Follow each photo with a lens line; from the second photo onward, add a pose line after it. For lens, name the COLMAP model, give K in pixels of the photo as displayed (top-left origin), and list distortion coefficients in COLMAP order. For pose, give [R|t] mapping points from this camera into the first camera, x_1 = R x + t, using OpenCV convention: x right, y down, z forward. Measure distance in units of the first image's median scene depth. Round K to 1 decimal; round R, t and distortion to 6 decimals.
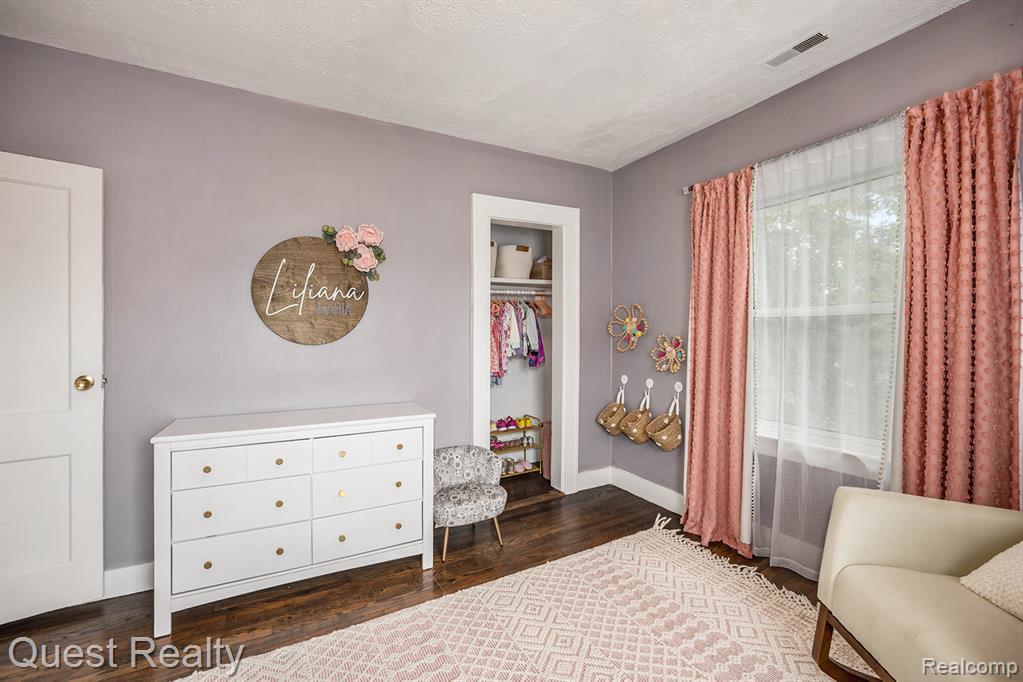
lens RADIAL K [[426.9, 0, 513.2], [0, 426.9, 344.6], [0, 0, 1]] dist [-0.019058, 0.000256]
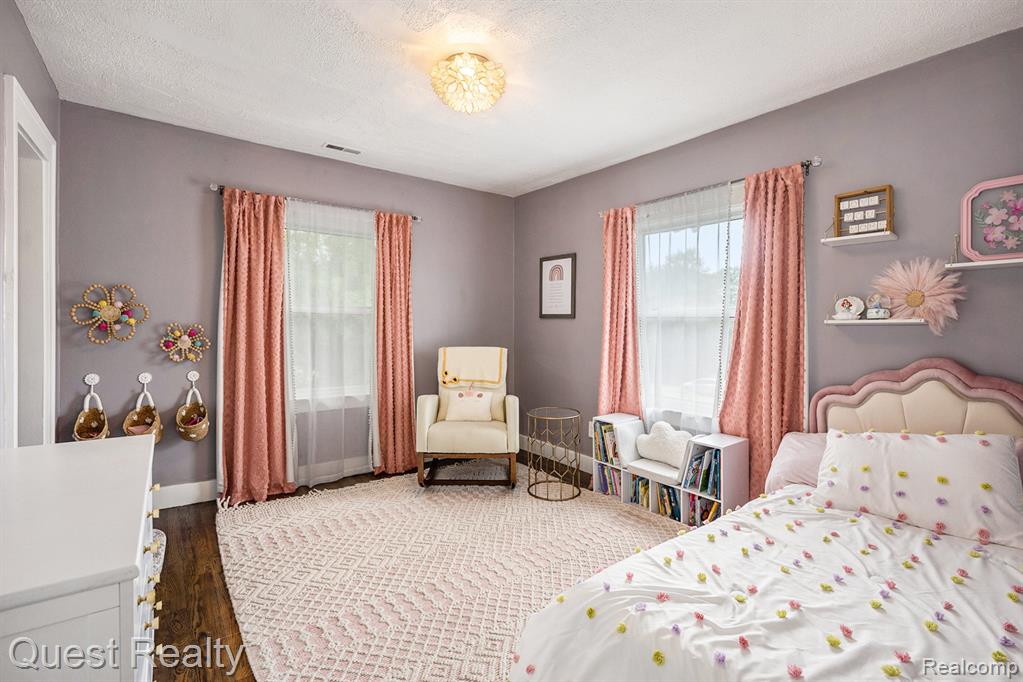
lens RADIAL K [[470.6, 0, 512.7], [0, 470.6, 333.9], [0, 0, 1]] dist [0.009279, -0.000241]
pose [[-0.123376, -0.011980, 0.992288, -1.084357], [0.009091, 0.999872, 0.013202, -0.009986], [-0.992318, 0.010650, -0.123251, 0.529316]]
